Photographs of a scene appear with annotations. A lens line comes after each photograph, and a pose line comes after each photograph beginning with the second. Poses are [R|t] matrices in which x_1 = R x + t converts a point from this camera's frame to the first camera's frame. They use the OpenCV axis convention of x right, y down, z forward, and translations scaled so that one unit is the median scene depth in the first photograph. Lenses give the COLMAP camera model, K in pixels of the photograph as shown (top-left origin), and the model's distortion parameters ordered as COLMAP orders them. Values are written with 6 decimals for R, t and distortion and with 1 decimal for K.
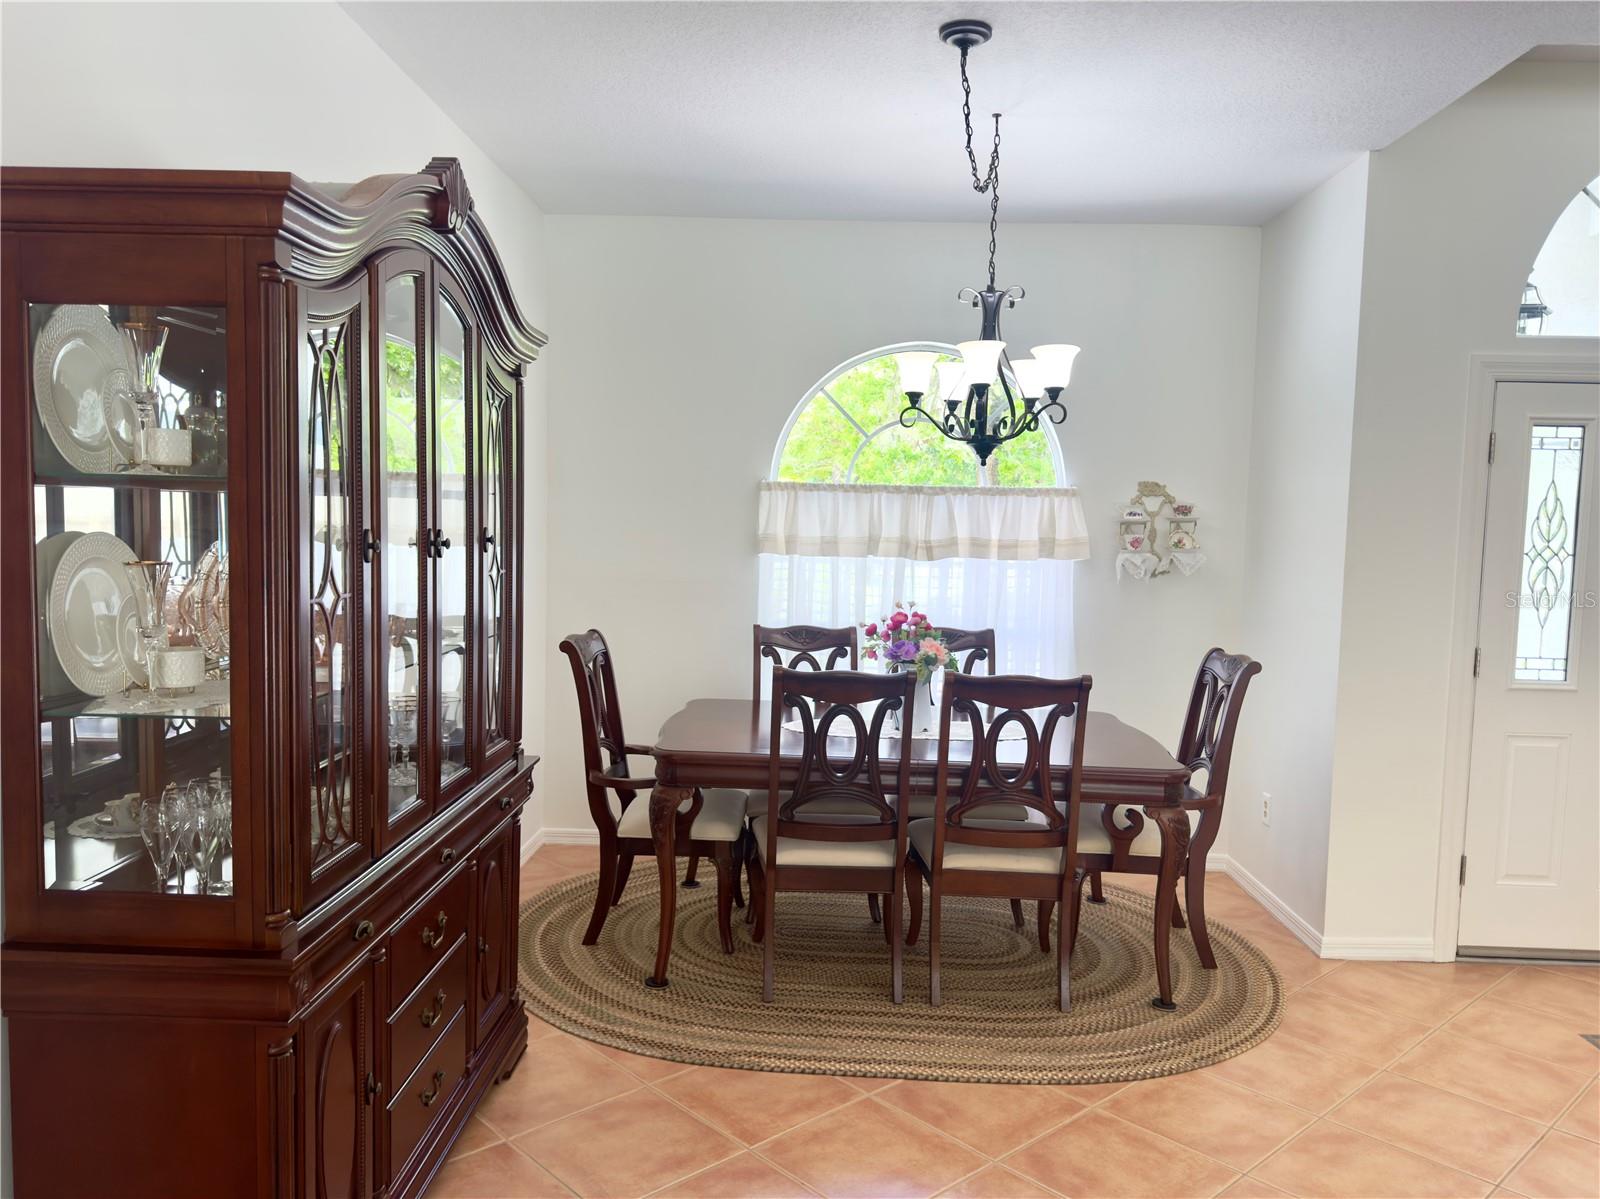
lens RADIAL K [[1161.6, 0, 808.2], [0, 1161.6, 605.3], [0, 0, 1]] dist [0.095330, -0.140264]
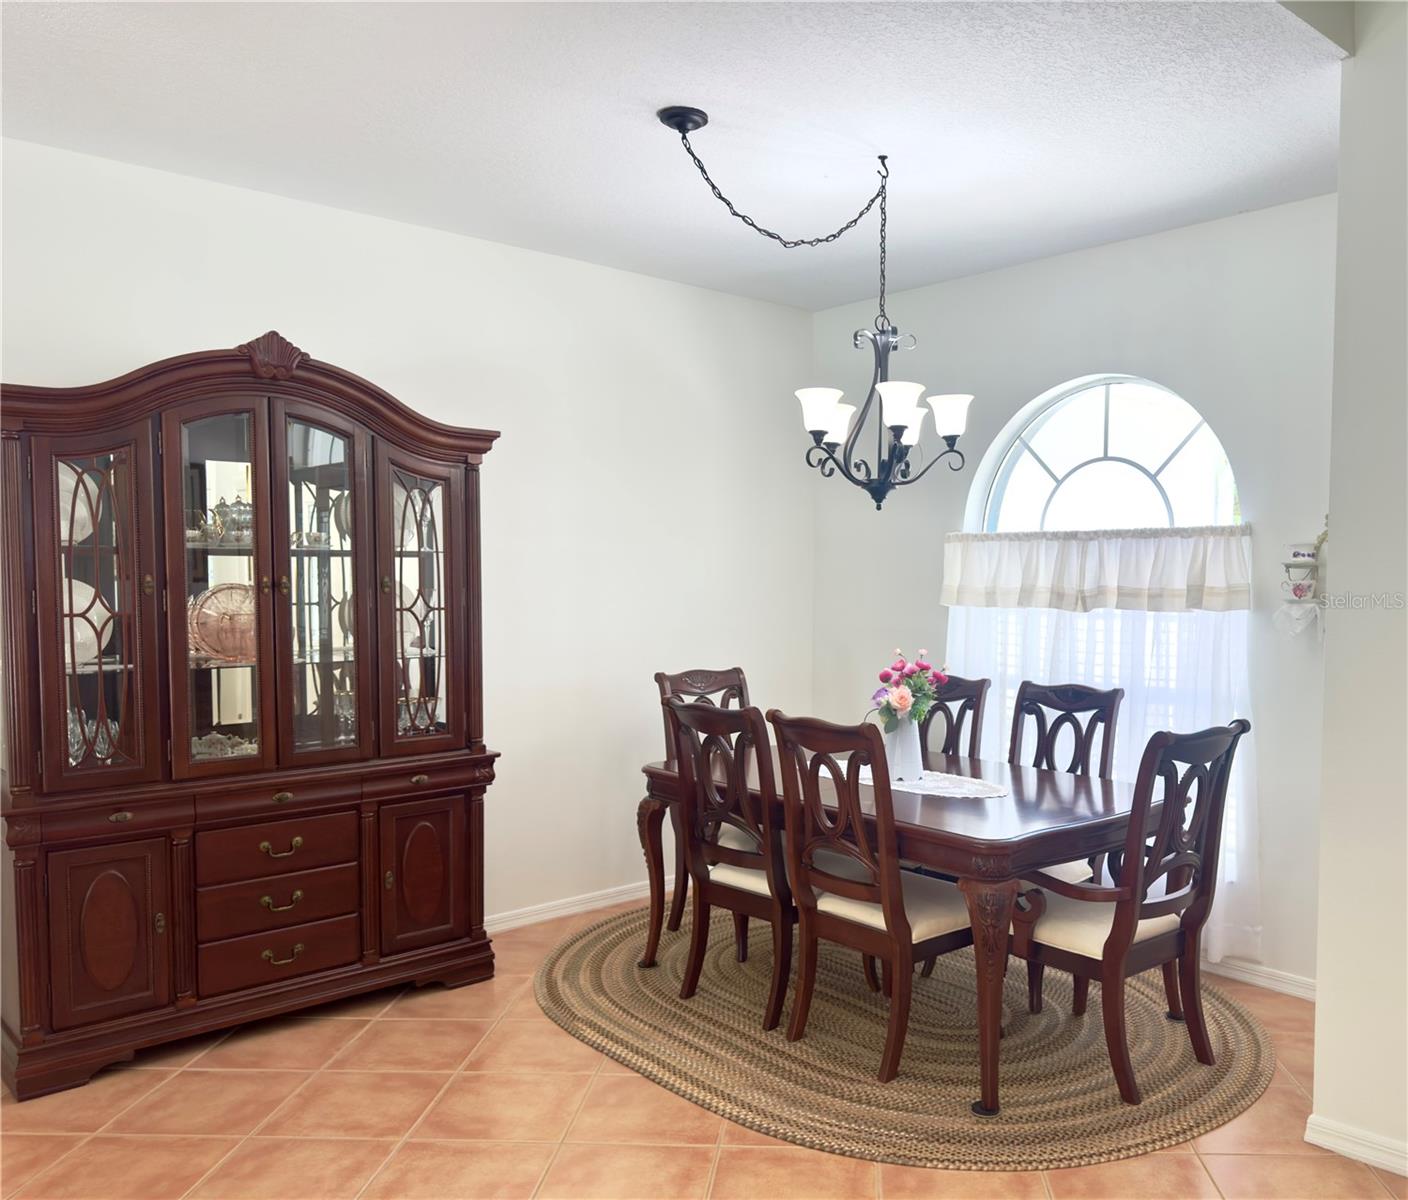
lens RADIAL K [[1155.3, 0, 818.7], [0, 1155.3, 636.1], [0, 0, 1]] dist [0.037959, -0.013623]
pose [[0.719845, 0.016834, -0.693931, 0.793657], [-0.038681, 0.999125, -0.015888, 0.004237], [0.693056, 0.038279, 0.719866, 0.267510]]
